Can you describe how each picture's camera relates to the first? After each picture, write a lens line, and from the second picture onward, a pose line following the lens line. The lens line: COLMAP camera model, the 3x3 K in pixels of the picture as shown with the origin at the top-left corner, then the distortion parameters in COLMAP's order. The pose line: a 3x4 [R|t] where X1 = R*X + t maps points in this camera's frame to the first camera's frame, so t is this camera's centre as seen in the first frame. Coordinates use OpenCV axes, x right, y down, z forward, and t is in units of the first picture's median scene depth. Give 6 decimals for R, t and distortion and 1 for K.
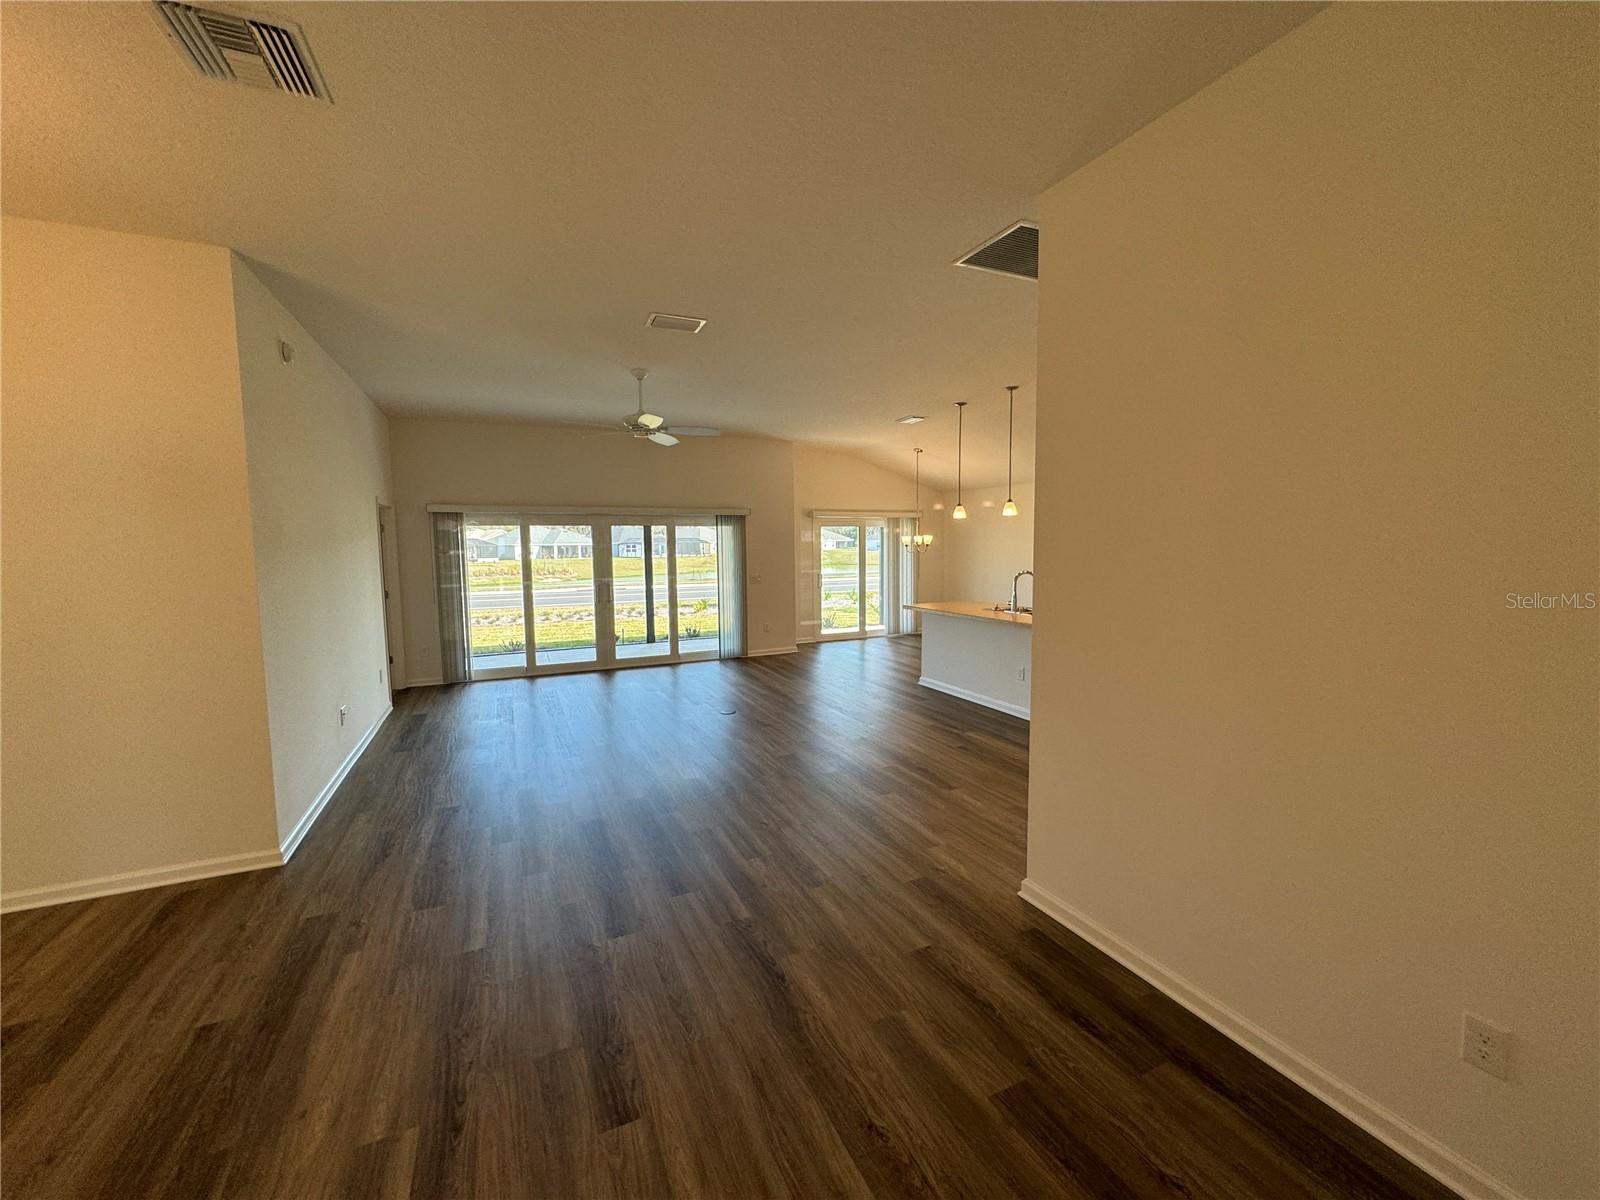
lens RADIAL K [[643.0, 0, 803.4], [0, 643.0, 596.7], [0, 0, 1]] dist [0.000942, -0.000519]
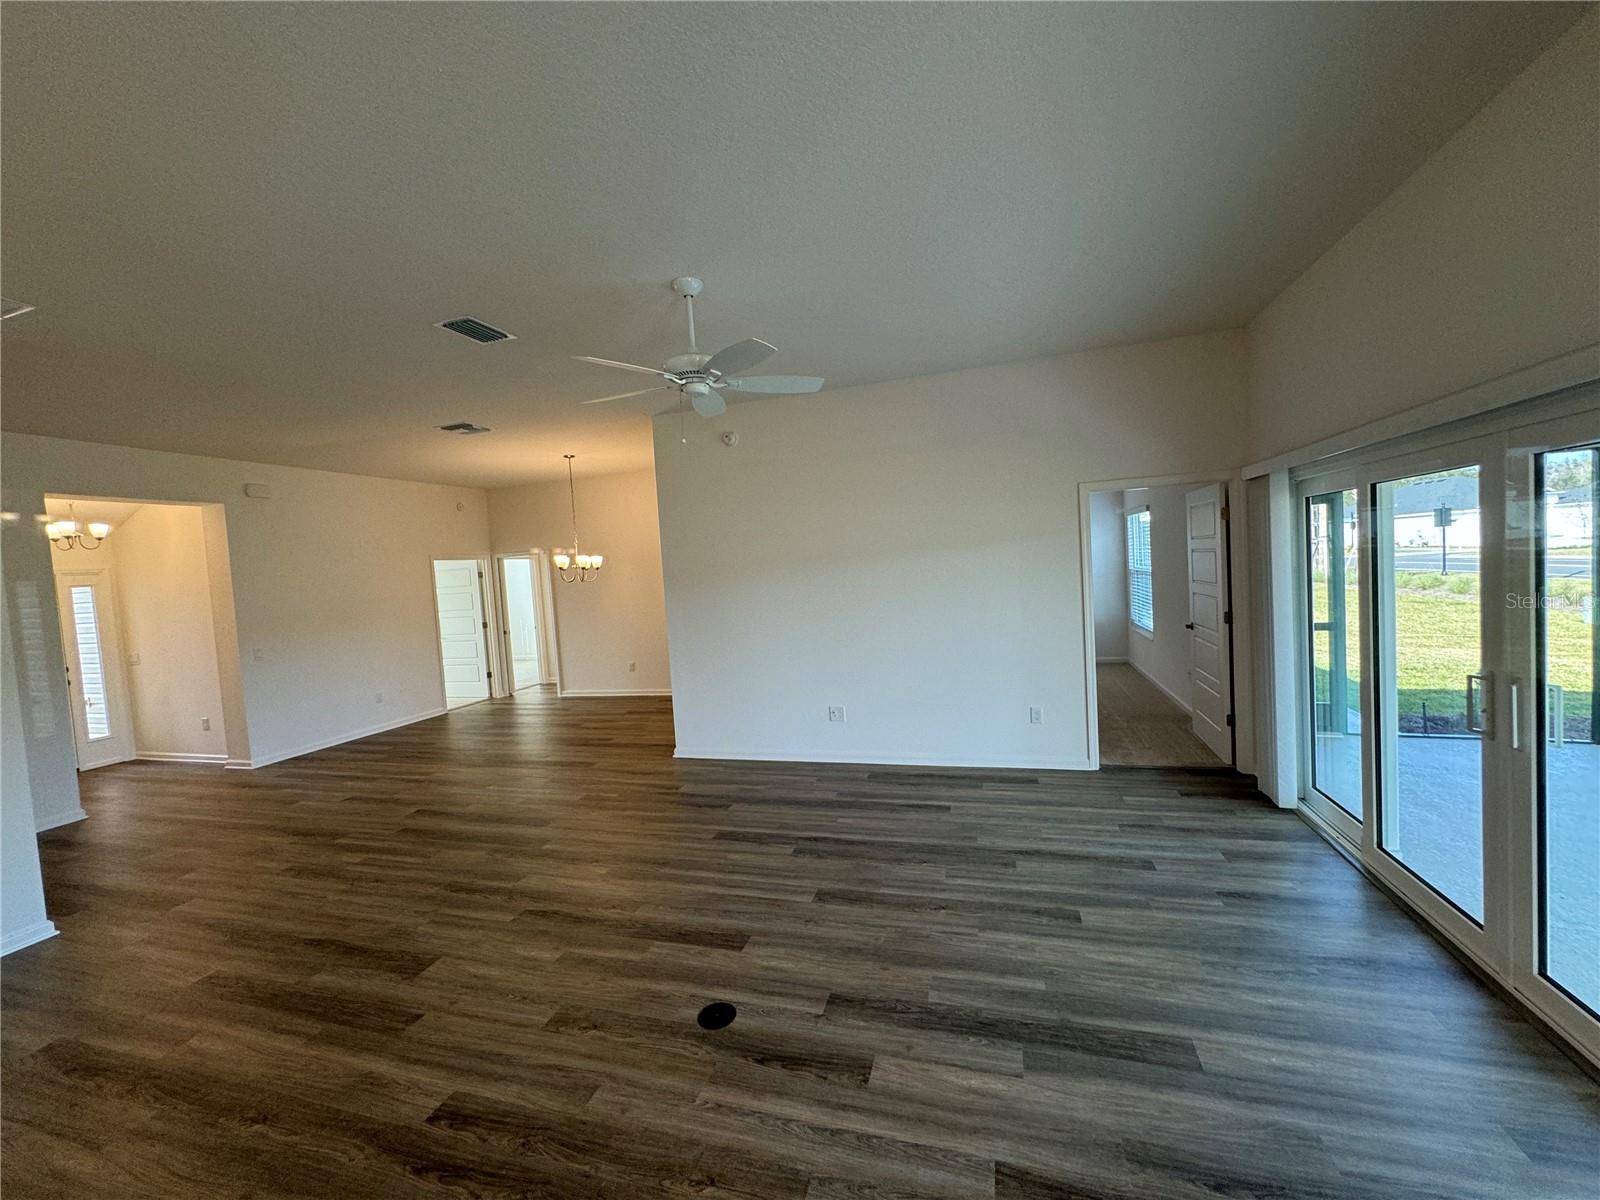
lens RADIAL K [[643.0, 0, 803.4], [0, 643.0, 596.7], [0, 0, 1]] dist [0.000942, -0.000519]
pose [[-0.669892, 0.090029, -0.736980, 0.079263], [0.007229, 0.993365, 0.114779, -0.081729], [0.742424, 0.071562, -0.666097, 0.897049]]
